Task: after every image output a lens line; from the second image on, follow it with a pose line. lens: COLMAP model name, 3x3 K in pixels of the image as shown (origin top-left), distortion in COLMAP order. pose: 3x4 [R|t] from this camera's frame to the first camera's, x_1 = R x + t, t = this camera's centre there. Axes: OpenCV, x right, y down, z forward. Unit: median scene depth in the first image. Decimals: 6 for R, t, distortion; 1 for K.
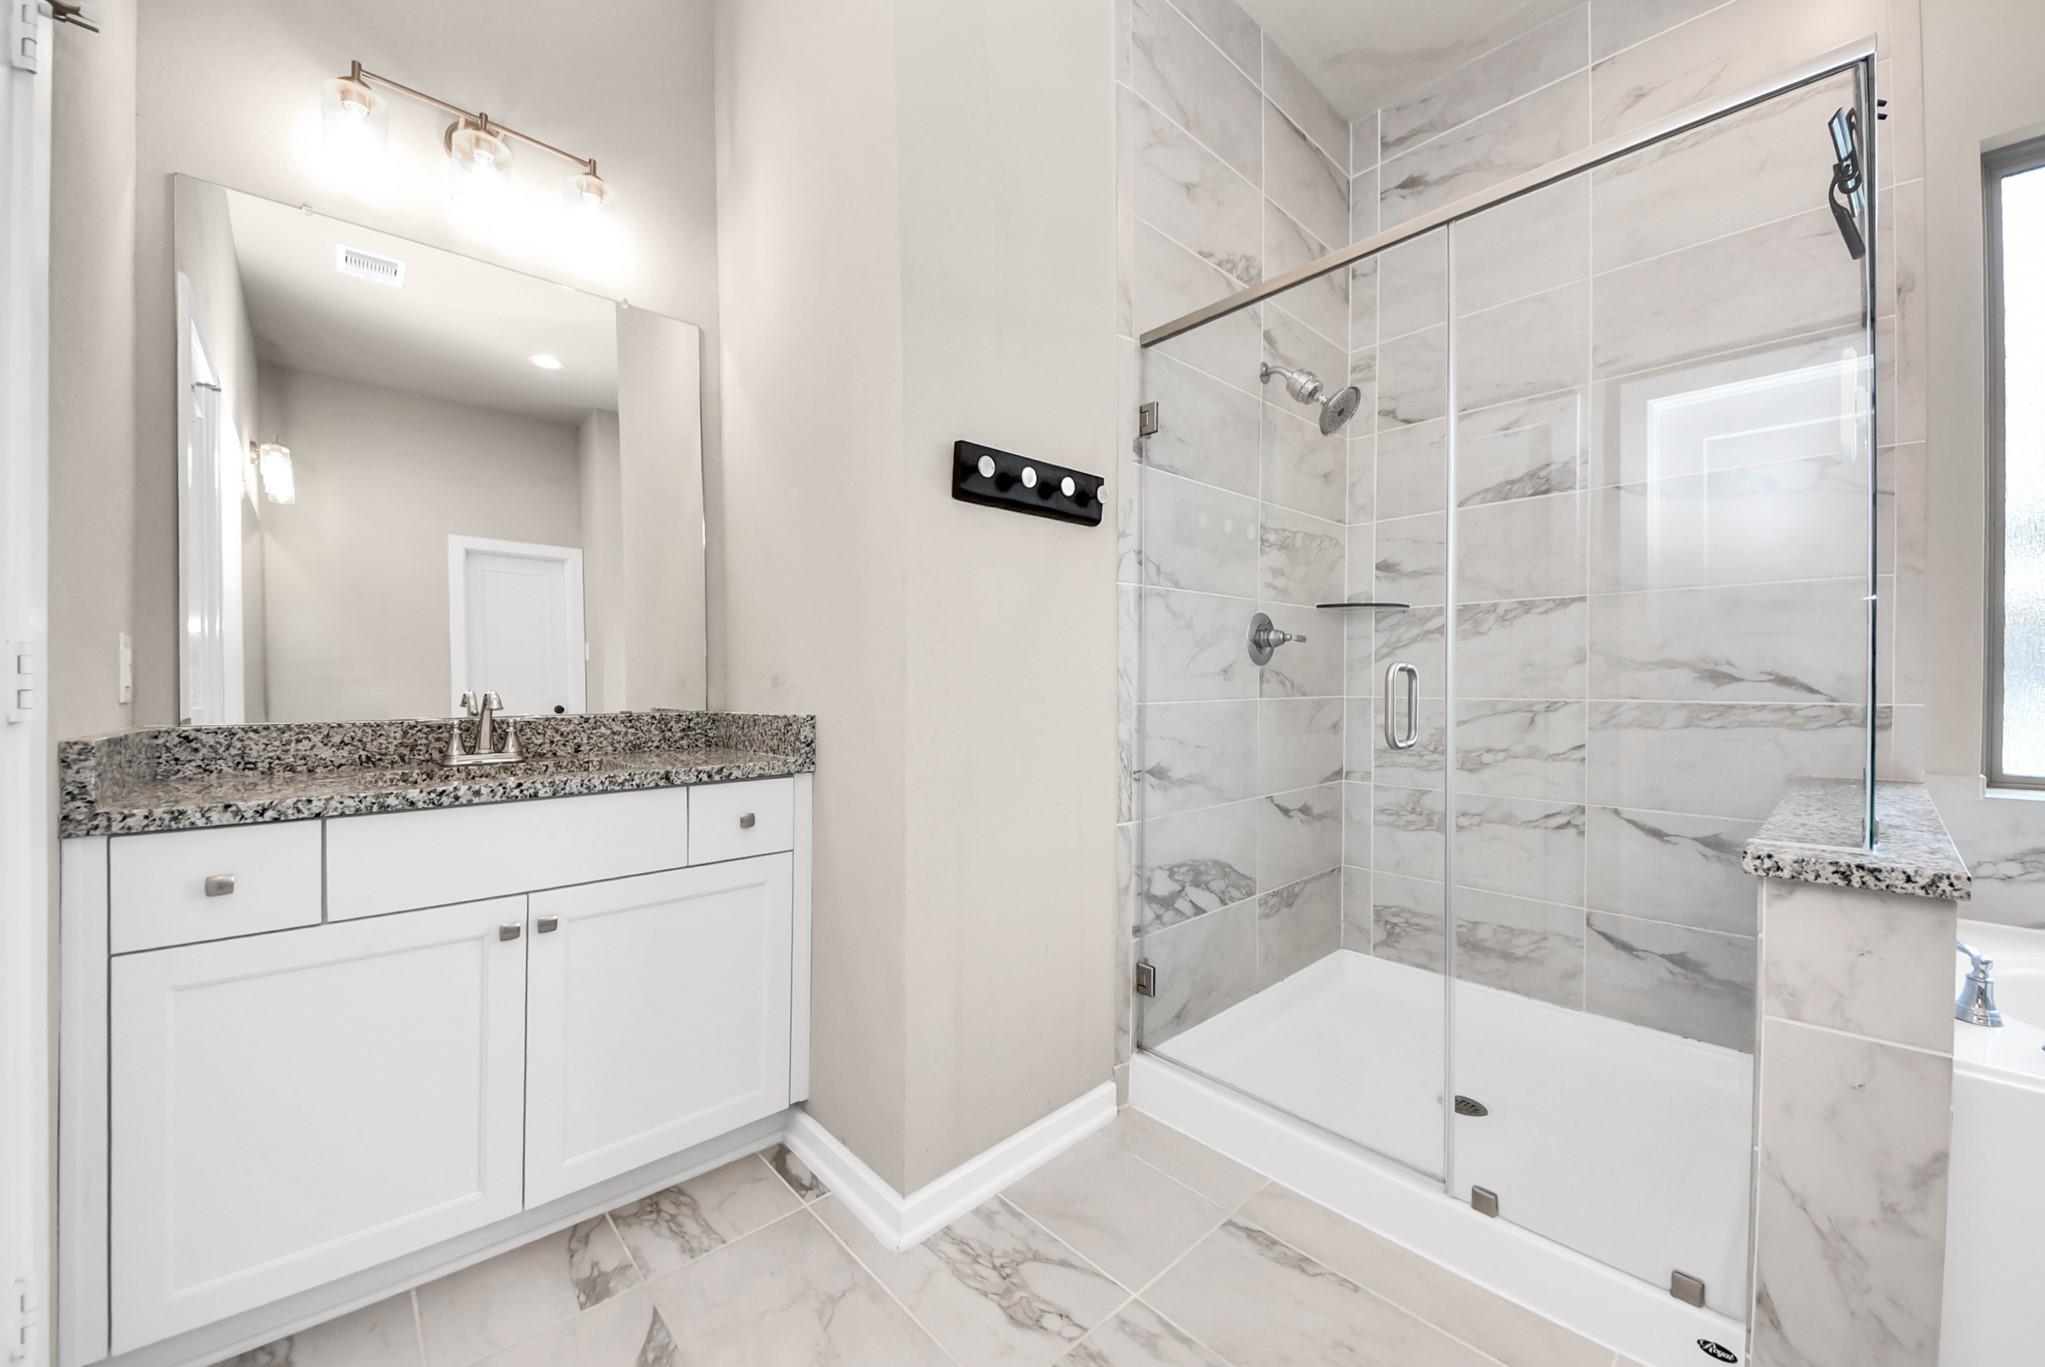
lens RADIAL K [[763.8, 0, 1039.4], [0, 763.8, 686.1], [0, 0, 1]] dist [0.004485, -0.005276]
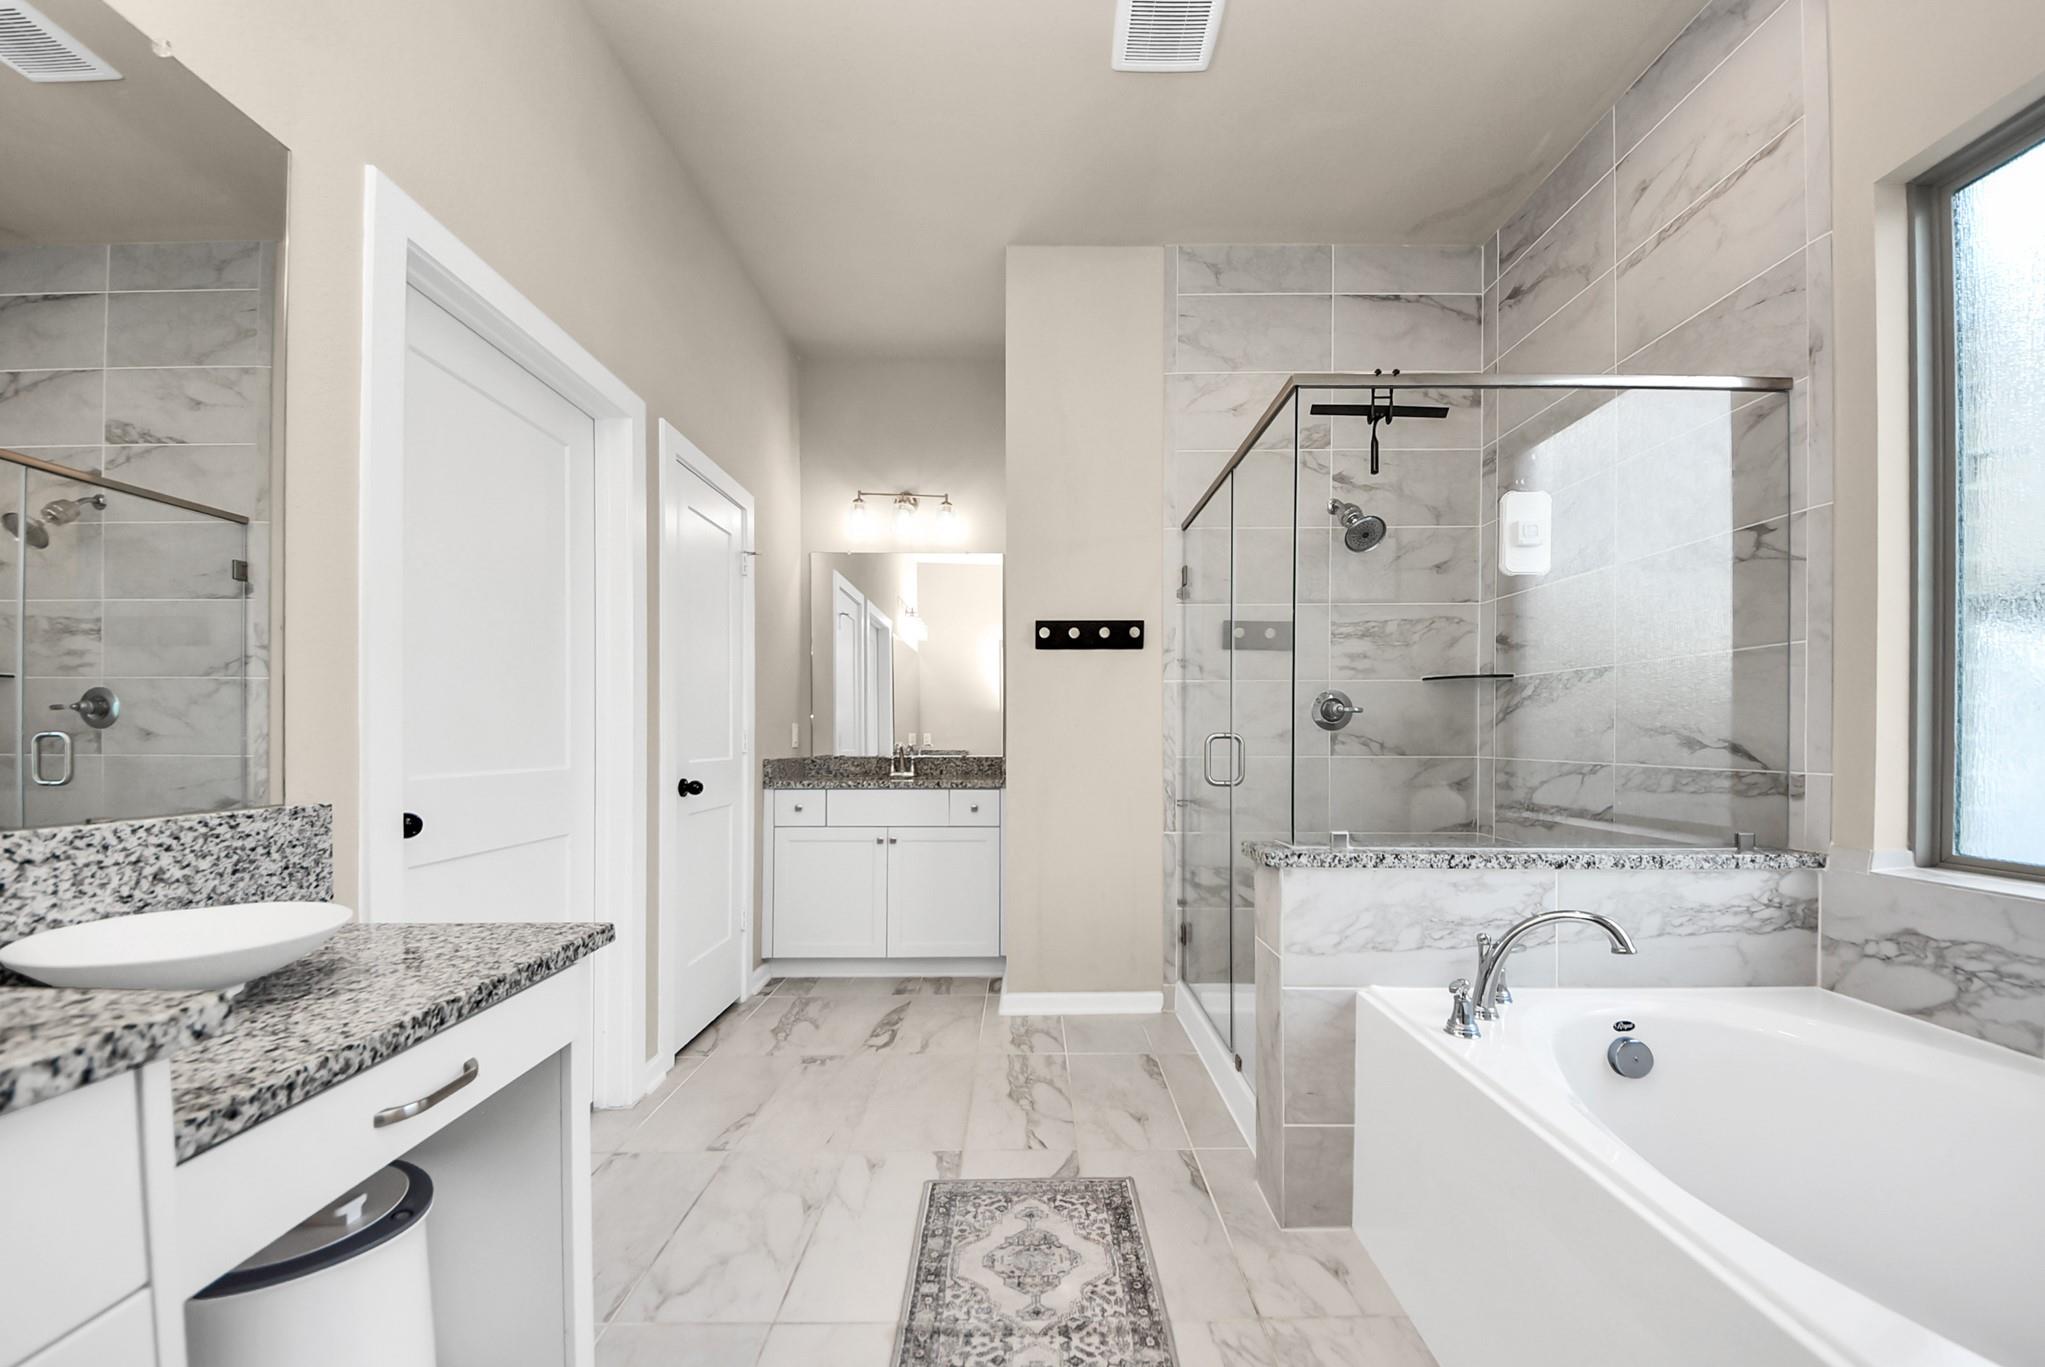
lens RADIAL K [[750.2, 0, 1033.9], [0, 750.2, 728.2], [0, 0, 1]] dist [-0.011232, 0.000315]
pose [[0.740260, -0.004247, -0.672307, 0.943960], [-0.007185, 0.999873, -0.014228, -0.012011], [0.672283, 0.015363, 0.740135, -0.345512]]
